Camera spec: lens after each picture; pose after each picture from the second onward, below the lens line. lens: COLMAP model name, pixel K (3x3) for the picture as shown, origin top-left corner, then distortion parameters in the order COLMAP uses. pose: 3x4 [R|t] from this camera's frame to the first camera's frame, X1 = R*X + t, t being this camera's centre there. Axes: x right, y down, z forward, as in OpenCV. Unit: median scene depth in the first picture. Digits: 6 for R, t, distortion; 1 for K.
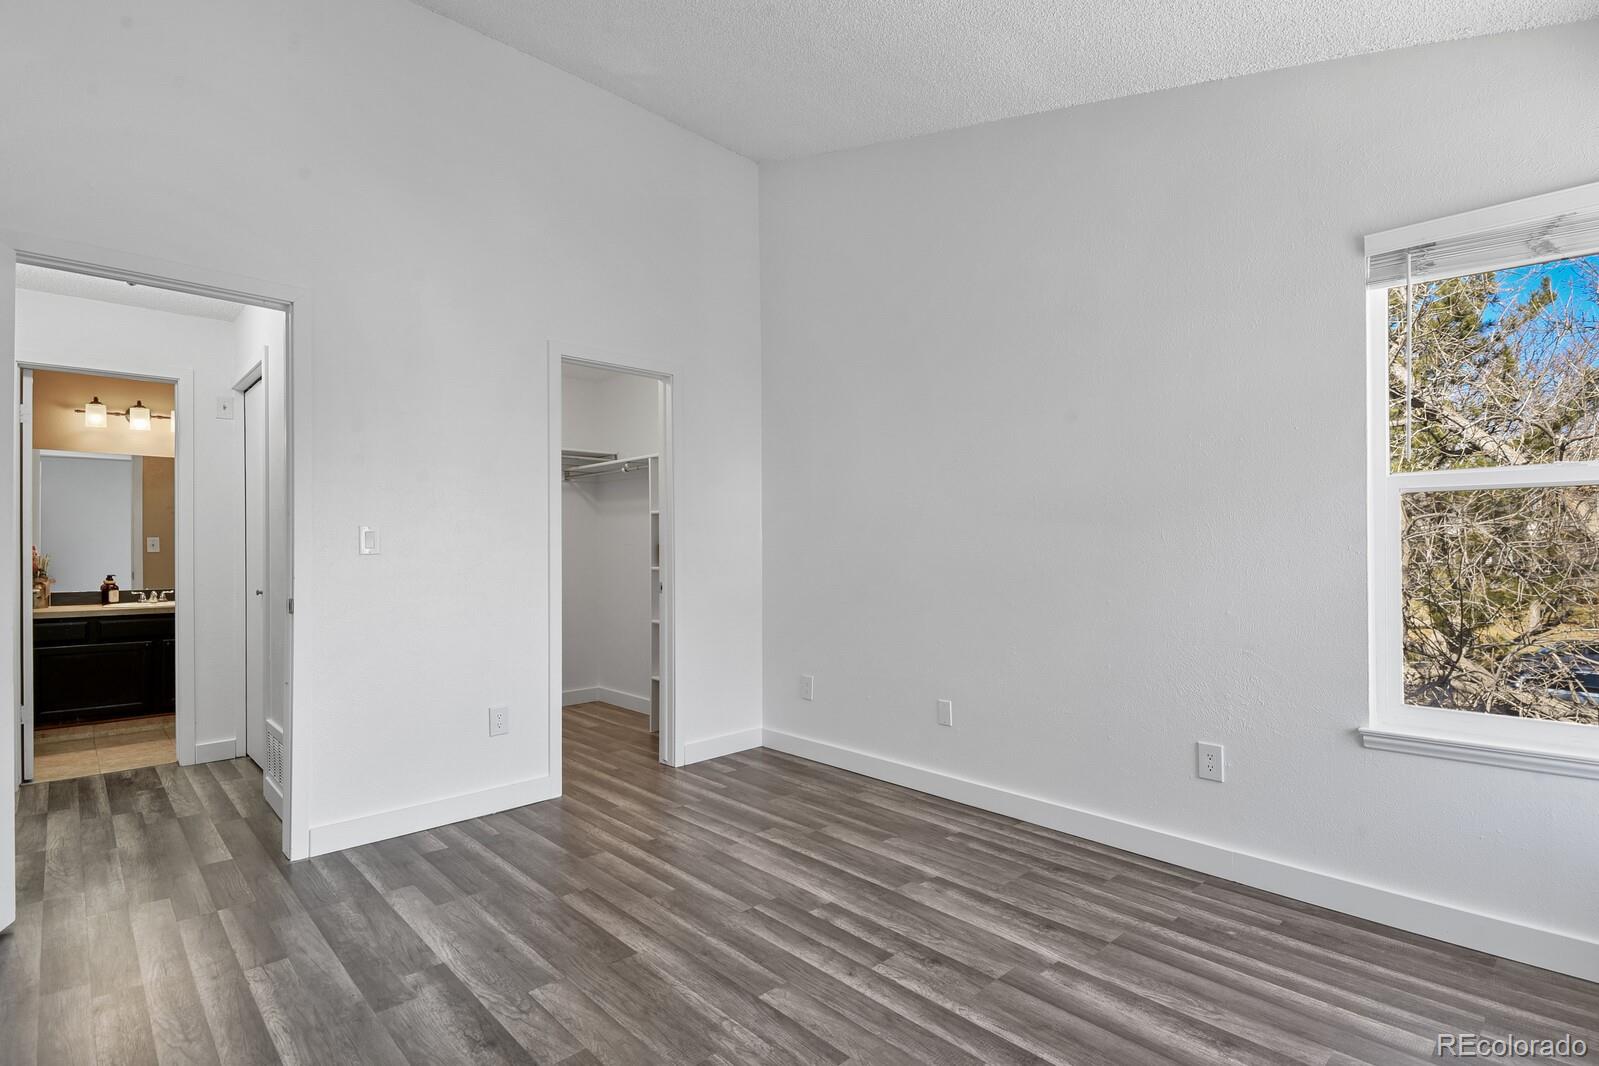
lens RADIAL K [[772.1, 0, 799.7], [0, 772.1, 546.0], [0, 0, 1]] dist [0.019649, -0.012234]
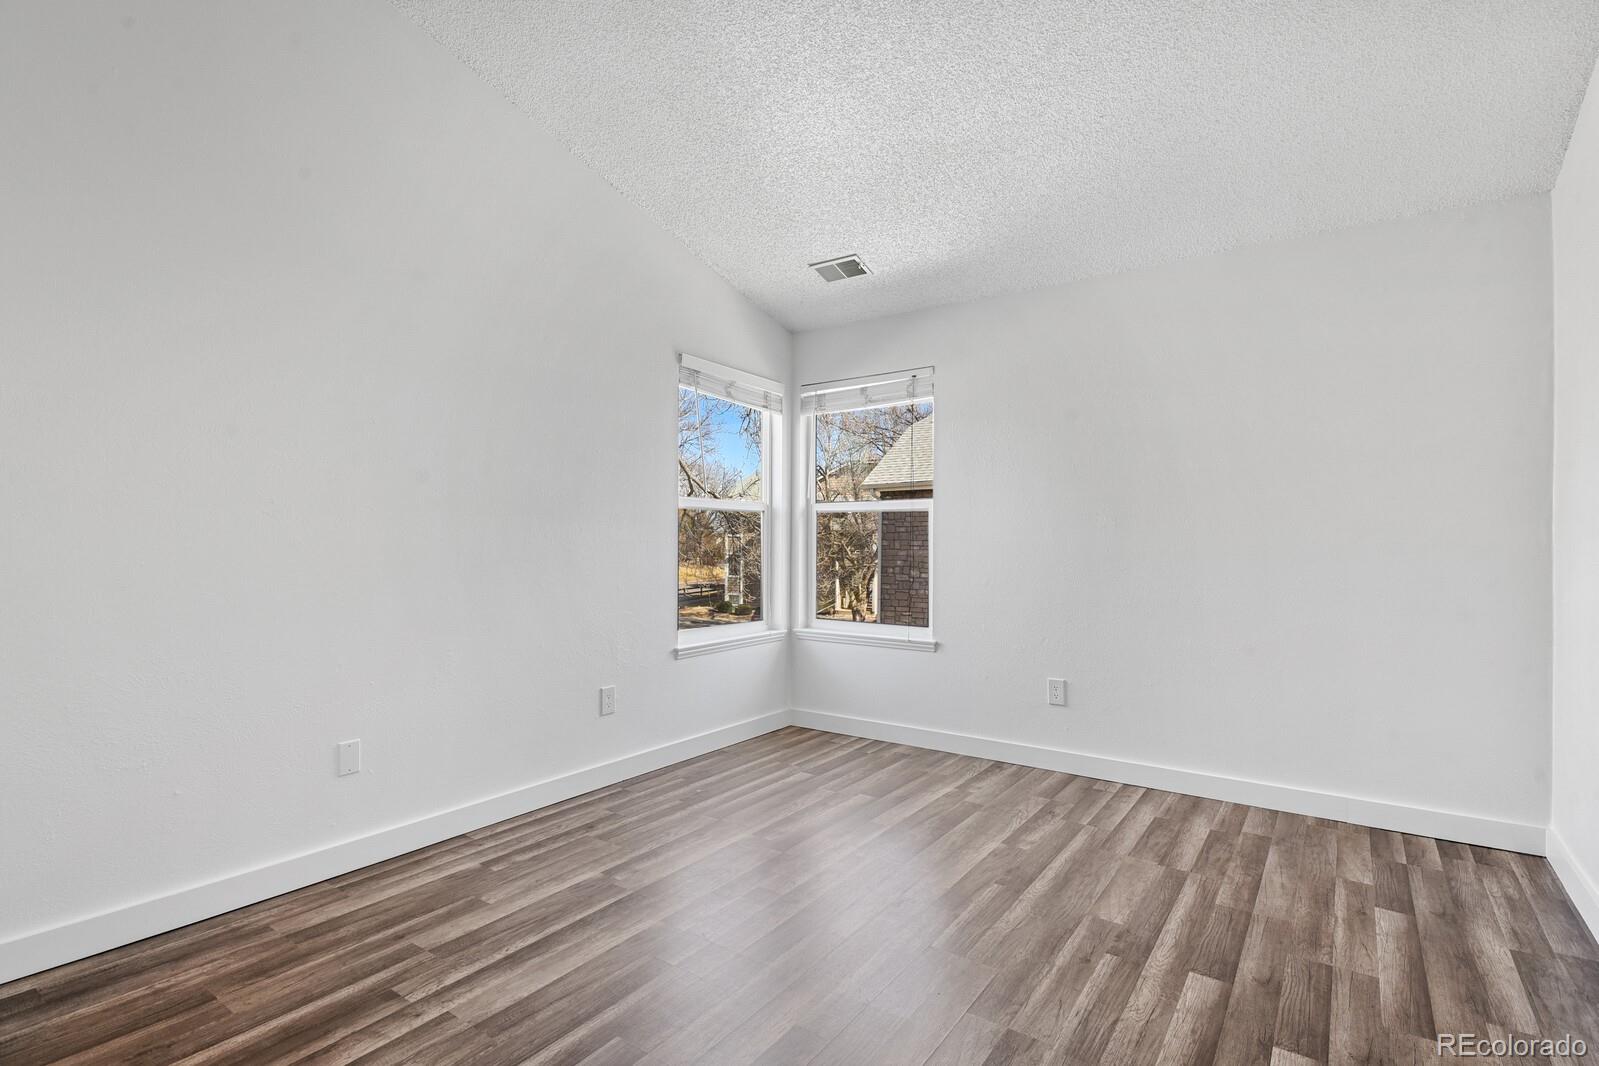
lens RADIAL K [[772.1, 0, 805.0], [0, 772.1, 527.9], [0, 0, 1]] dist [0.019649, -0.012234]
pose [[-0.212956, 0.021607, 0.976823, -0.780222], [-0.005225, 0.999716, -0.023253, 0.013196], [-0.977048, -0.010056, -0.212783, 0.893080]]
